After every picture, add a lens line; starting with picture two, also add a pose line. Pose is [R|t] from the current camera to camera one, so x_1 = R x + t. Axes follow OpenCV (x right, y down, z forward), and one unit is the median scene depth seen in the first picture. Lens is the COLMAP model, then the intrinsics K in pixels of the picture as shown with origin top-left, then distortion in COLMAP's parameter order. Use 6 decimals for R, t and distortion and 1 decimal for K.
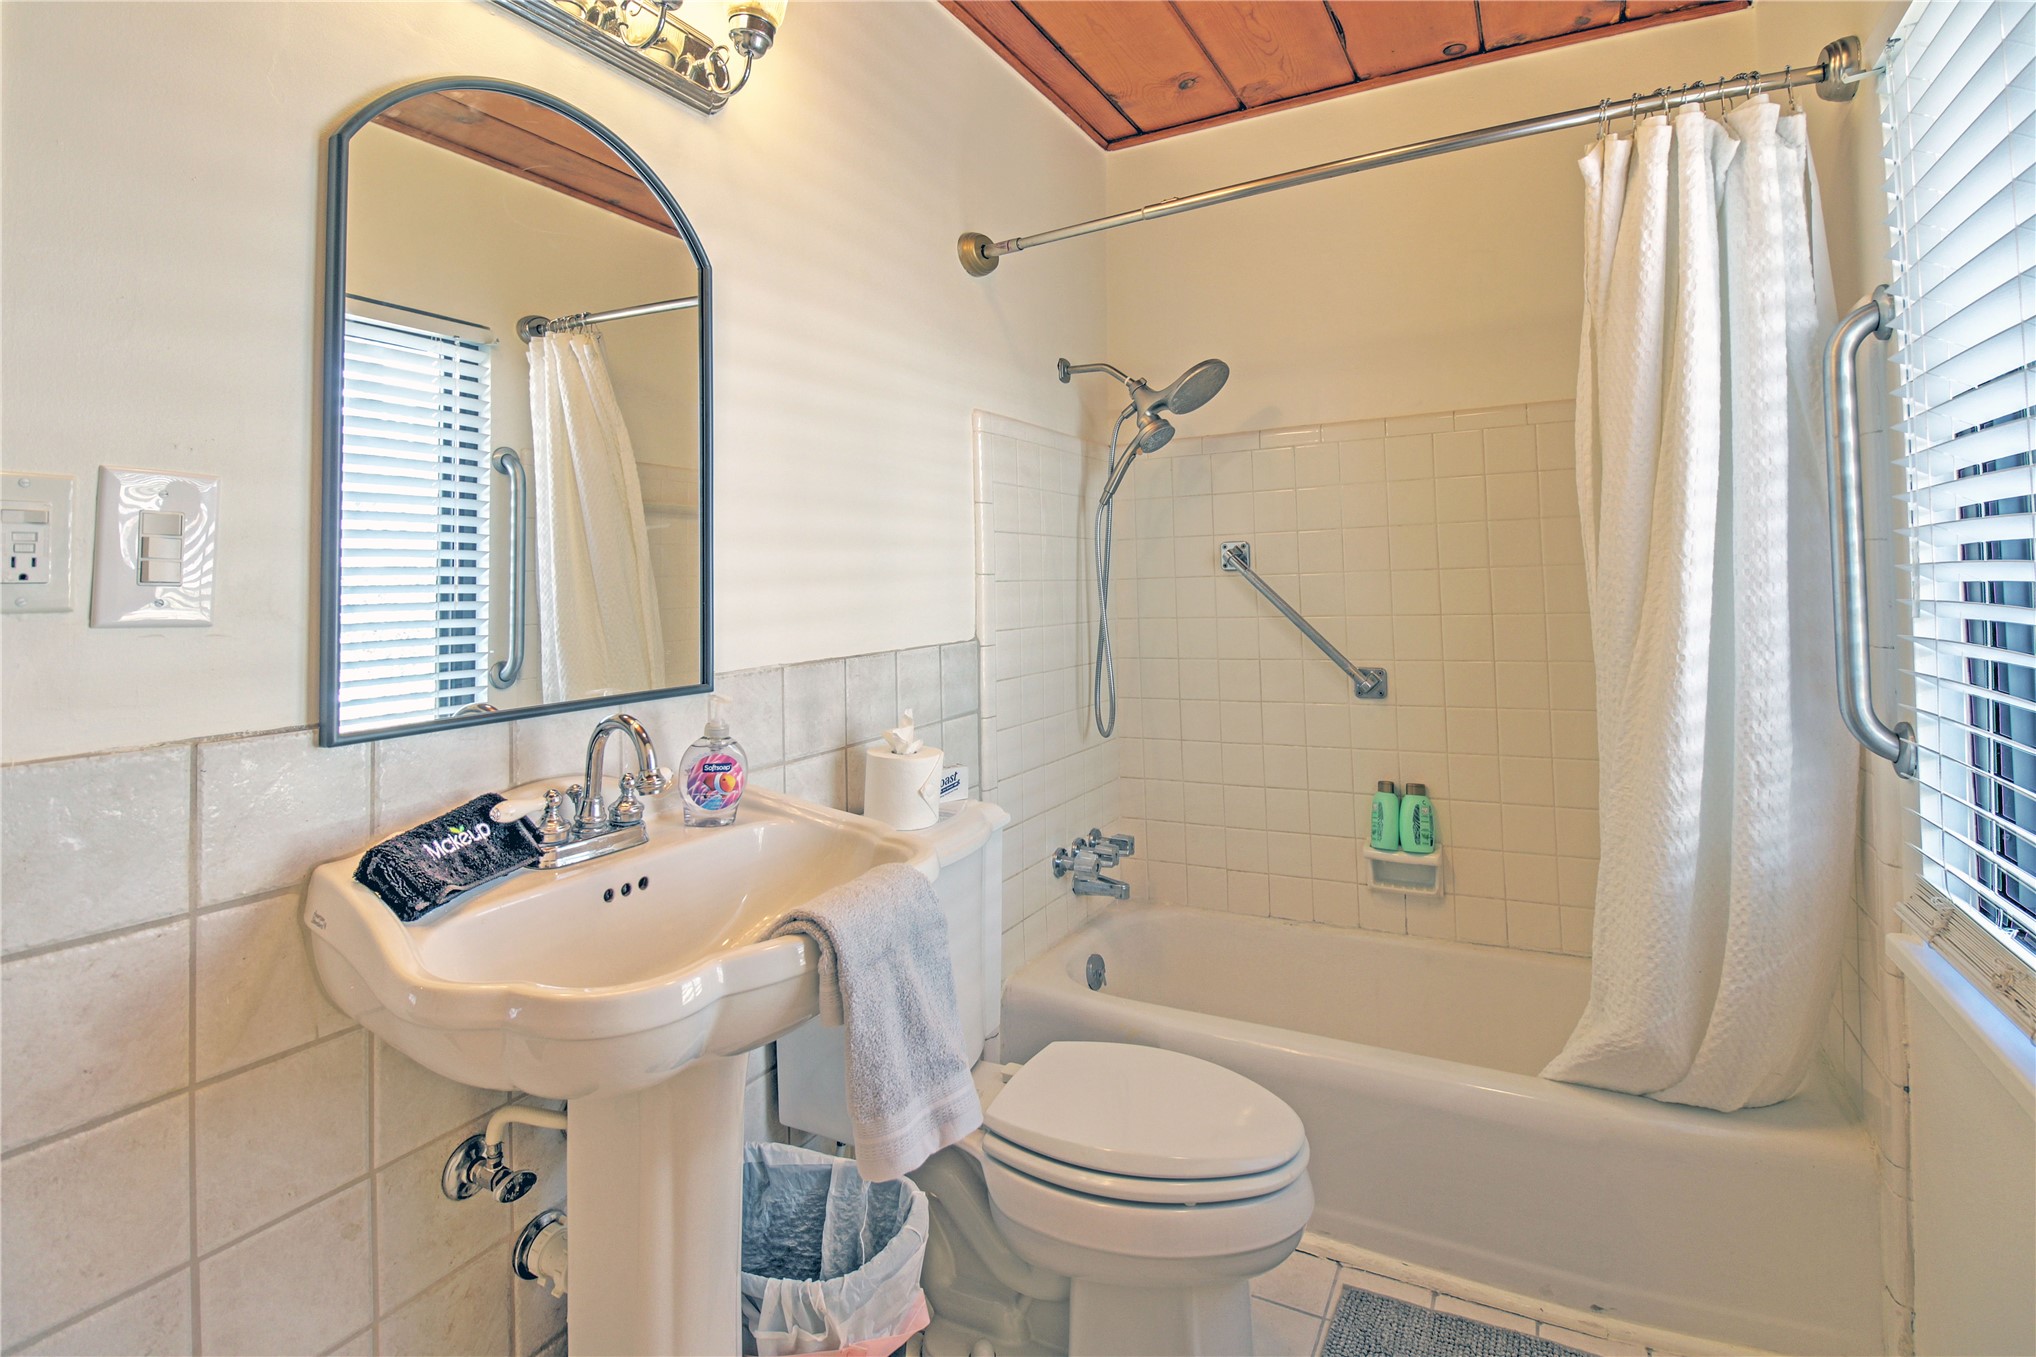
lens RADIAL K [[966.1, 0, 1021.6], [0, 966.1, 557.7], [0, 0, 1]] dist [-0.014702, -0.003868]
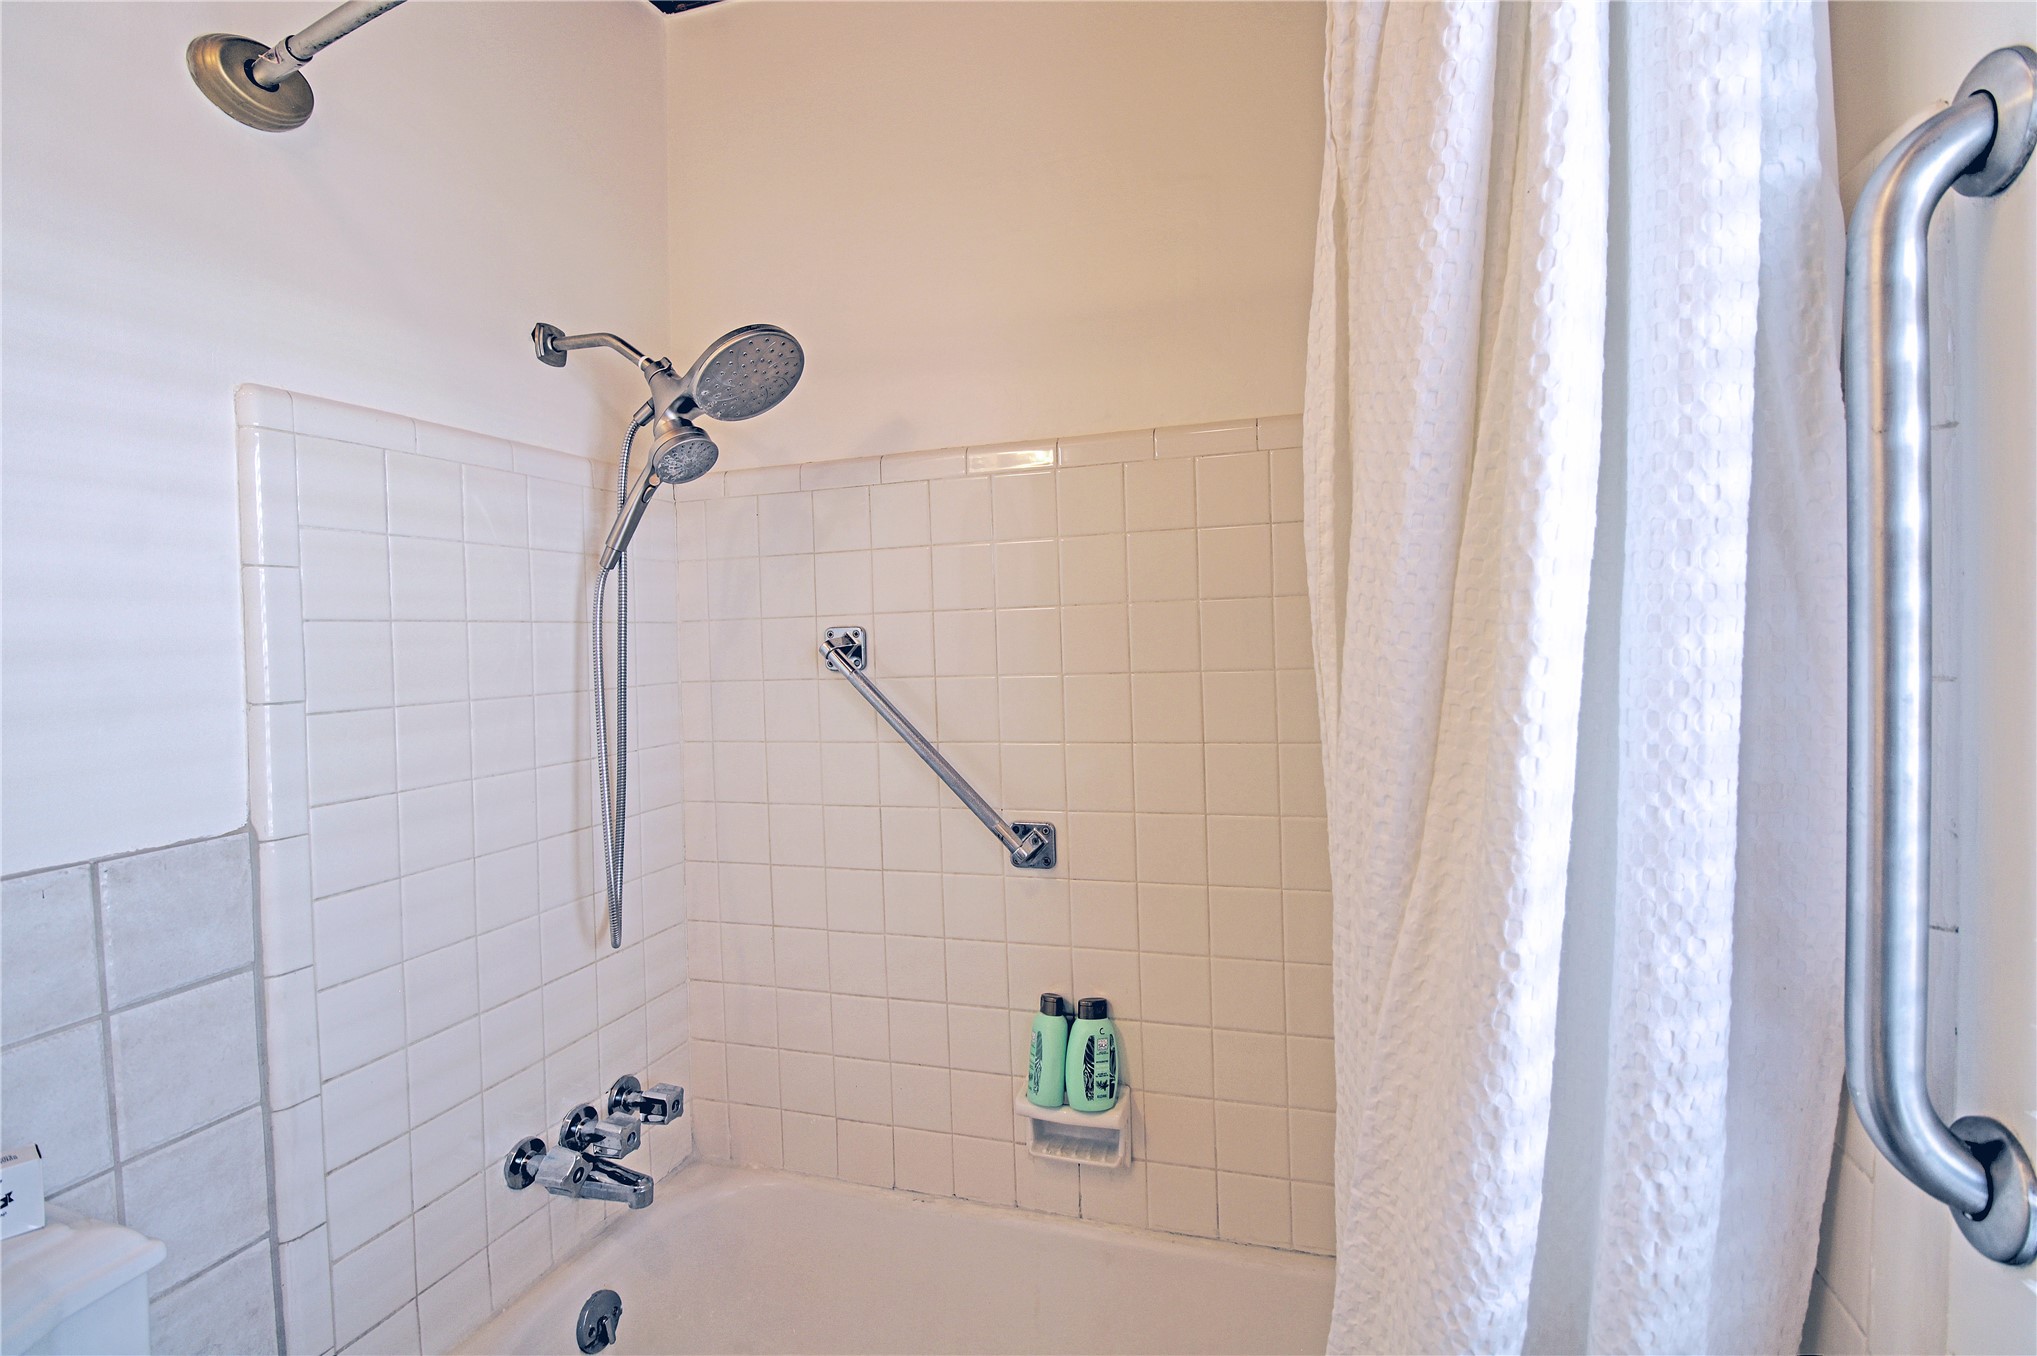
lens RADIAL K [[966.6, 0, 1019.5], [0, 966.6, 674.5], [0, 0, 1]] dist [-0.014702, -0.003868]
pose [[0.981052, -0.010409, 0.193465, 0.370815], [-0.001263, 0.998191, 0.060111, -0.042492], [-0.193740, -0.059217, 0.979264, 0.594589]]
